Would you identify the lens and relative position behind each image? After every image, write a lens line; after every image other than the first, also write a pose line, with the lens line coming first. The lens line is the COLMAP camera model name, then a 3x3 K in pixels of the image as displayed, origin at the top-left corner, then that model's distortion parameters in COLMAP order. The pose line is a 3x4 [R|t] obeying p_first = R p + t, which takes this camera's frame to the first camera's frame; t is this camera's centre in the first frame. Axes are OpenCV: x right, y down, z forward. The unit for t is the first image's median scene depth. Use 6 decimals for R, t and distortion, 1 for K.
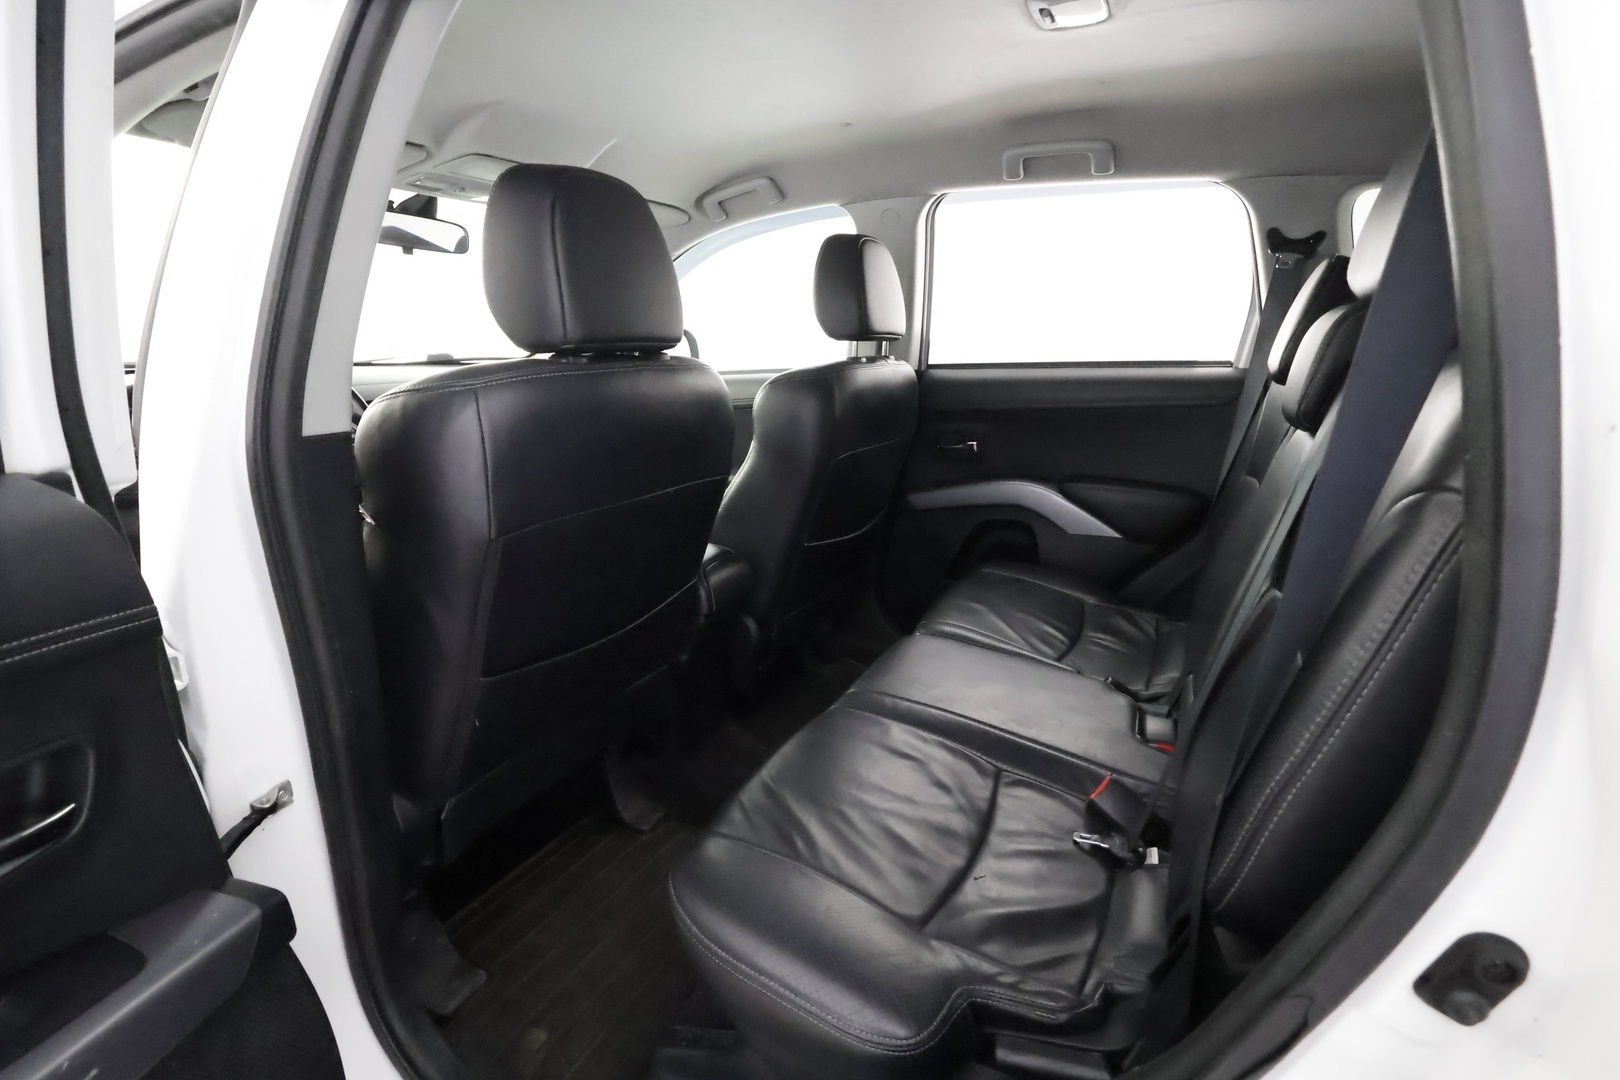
lens RADIAL K [[756.7, 0, 817.8], [0, 756.7, 540.1], [0, 0, 1]] dist [-0.002213, 0.002236]
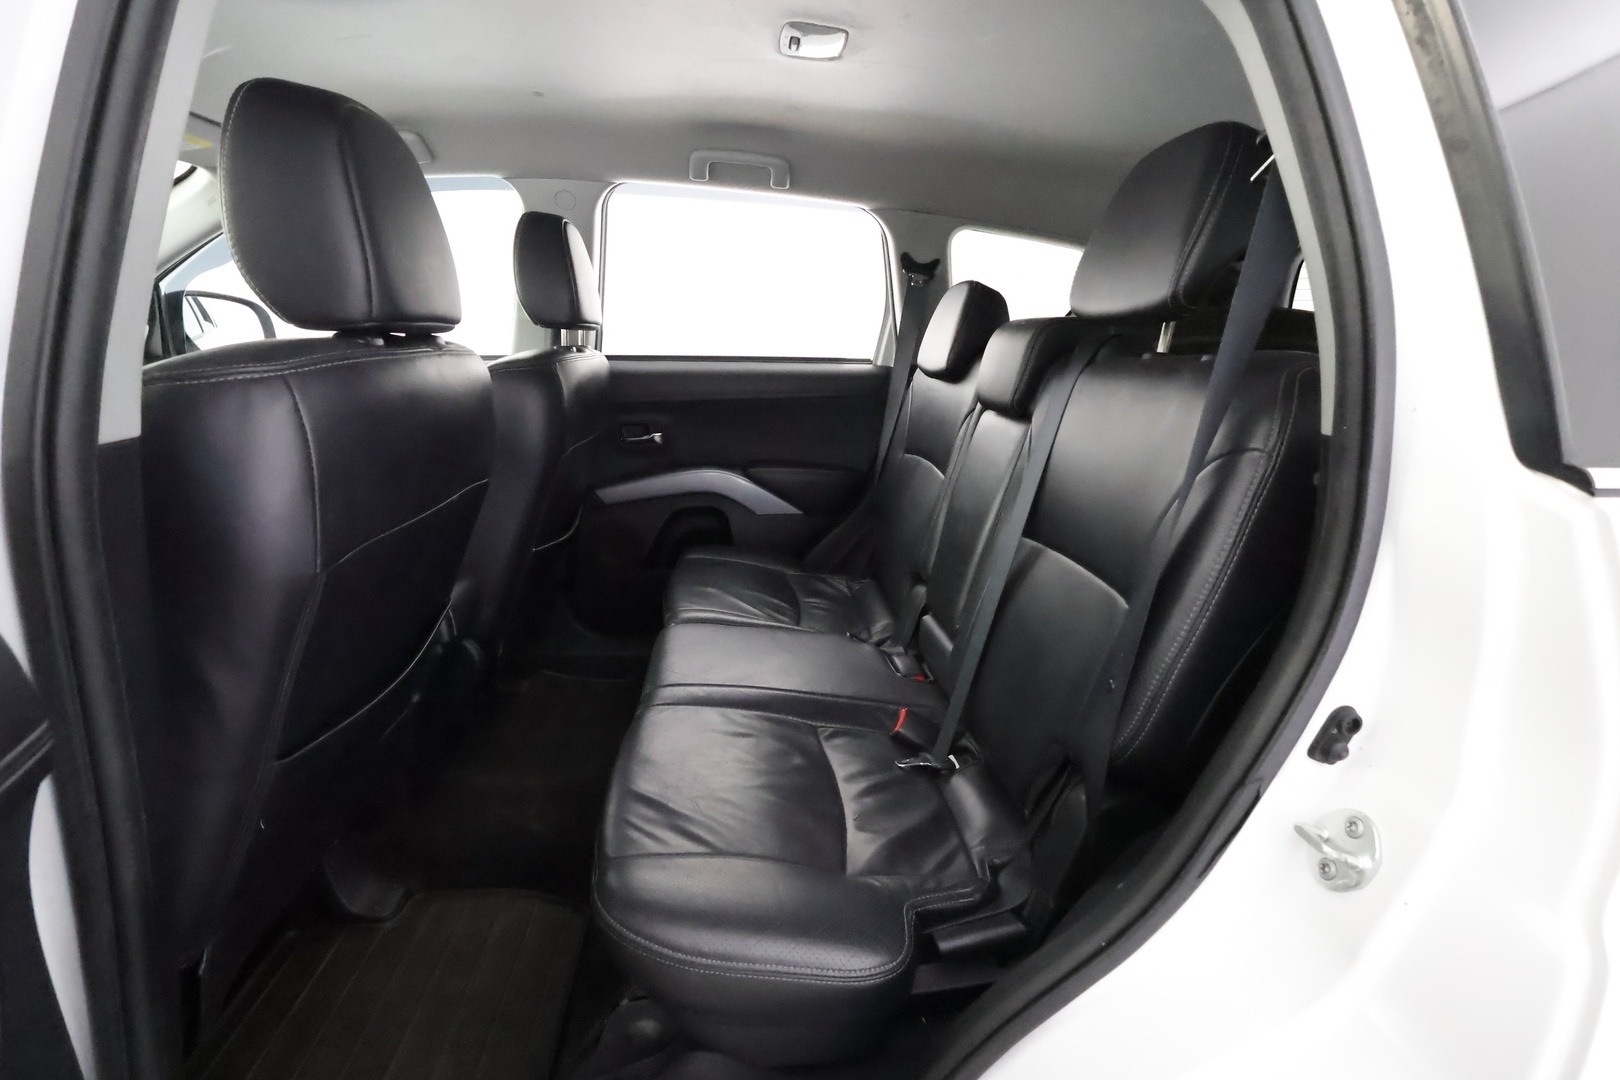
lens RADIAL K [[756.7, 0, 814.5], [0, 756.7, 539.5], [0, 0, 1]] dist [-0.002213, 0.002236]
pose [[0.835343, -0.105293, 0.539552, -0.225733], [0.100039, 0.994213, 0.039138, -0.008079], [-0.540550, 0.021283, 0.841042, 0.045681]]
